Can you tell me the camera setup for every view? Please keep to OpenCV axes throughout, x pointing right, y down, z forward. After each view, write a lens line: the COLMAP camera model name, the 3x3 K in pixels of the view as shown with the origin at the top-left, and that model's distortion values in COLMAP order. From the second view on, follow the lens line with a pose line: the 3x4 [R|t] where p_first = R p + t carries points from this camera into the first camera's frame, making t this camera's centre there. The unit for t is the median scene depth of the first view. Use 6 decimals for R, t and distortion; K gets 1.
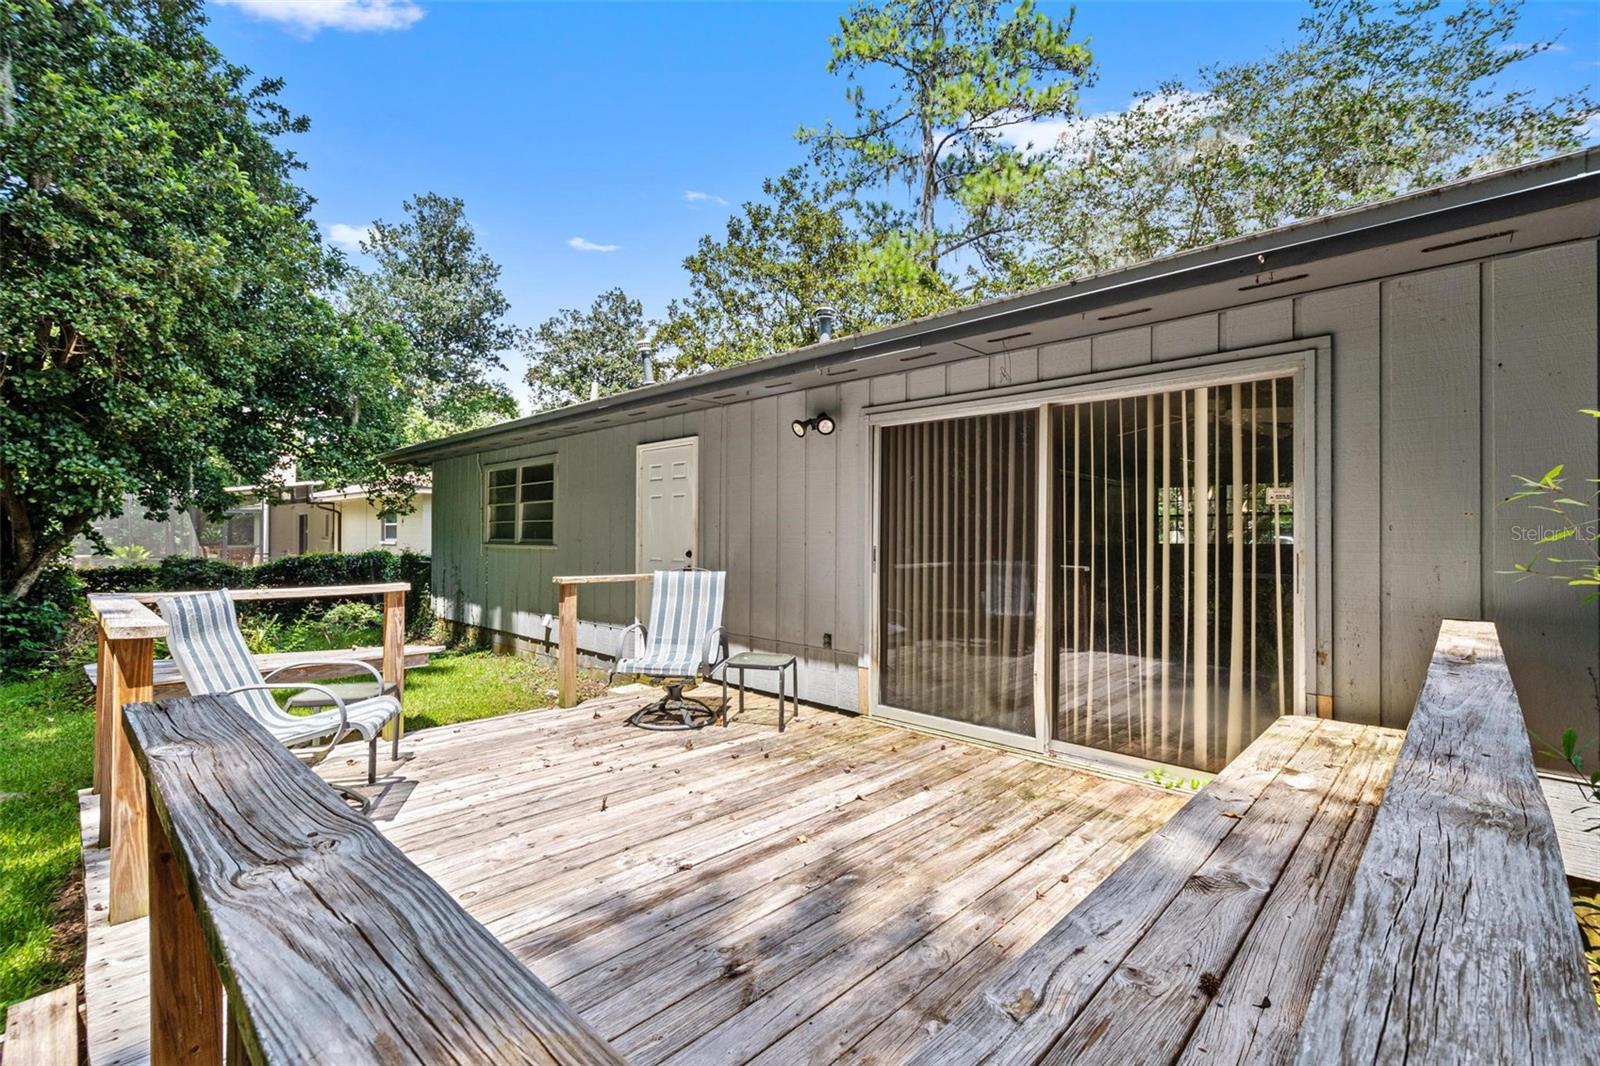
lens RADIAL K [[700.8, 0, 805.3], [0, 700.8, 532.0], [0, 0, 1]] dist [0.009331, -0.001673]
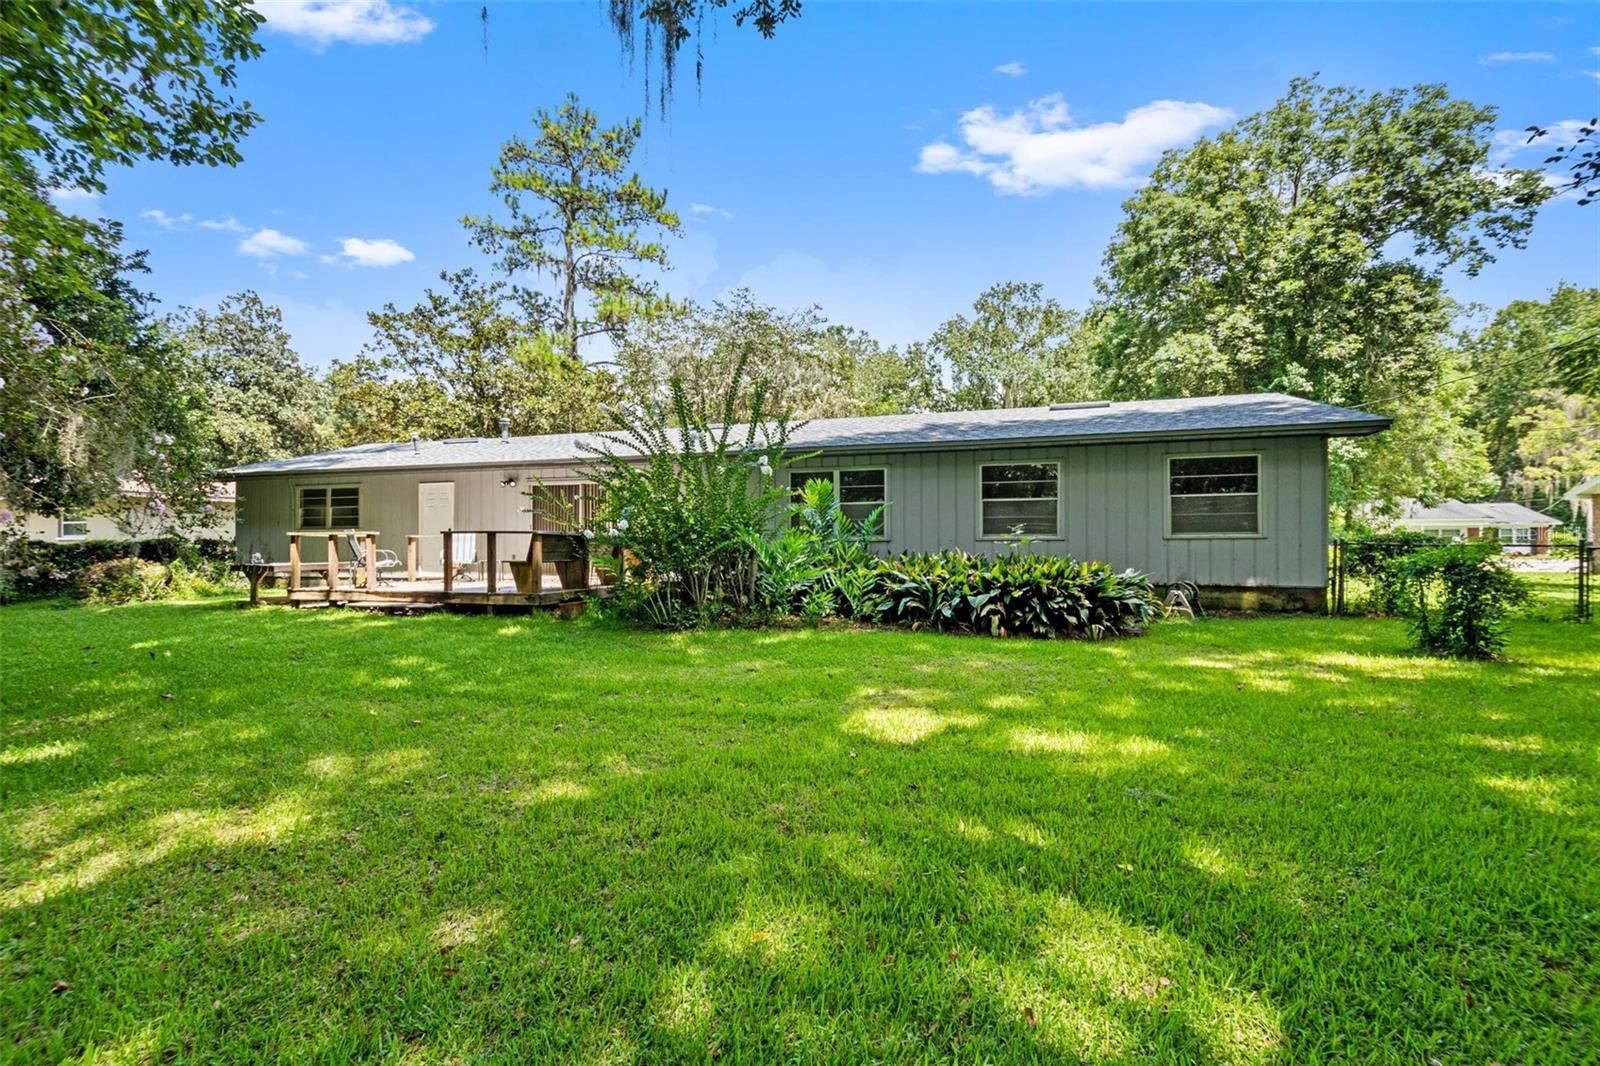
lens RADIAL K [[700.8, 0, 817.6], [0, 700.8, 537.7], [0, 0, 1]] dist [0.009331, -0.001673]
pose [[0.883888, -0.006072, 0.467660, -0.047124], [0.006837, 0.999977, 0.000061, 0.018051], [-0.467649, 0.003143, 0.883909, -0.475593]]
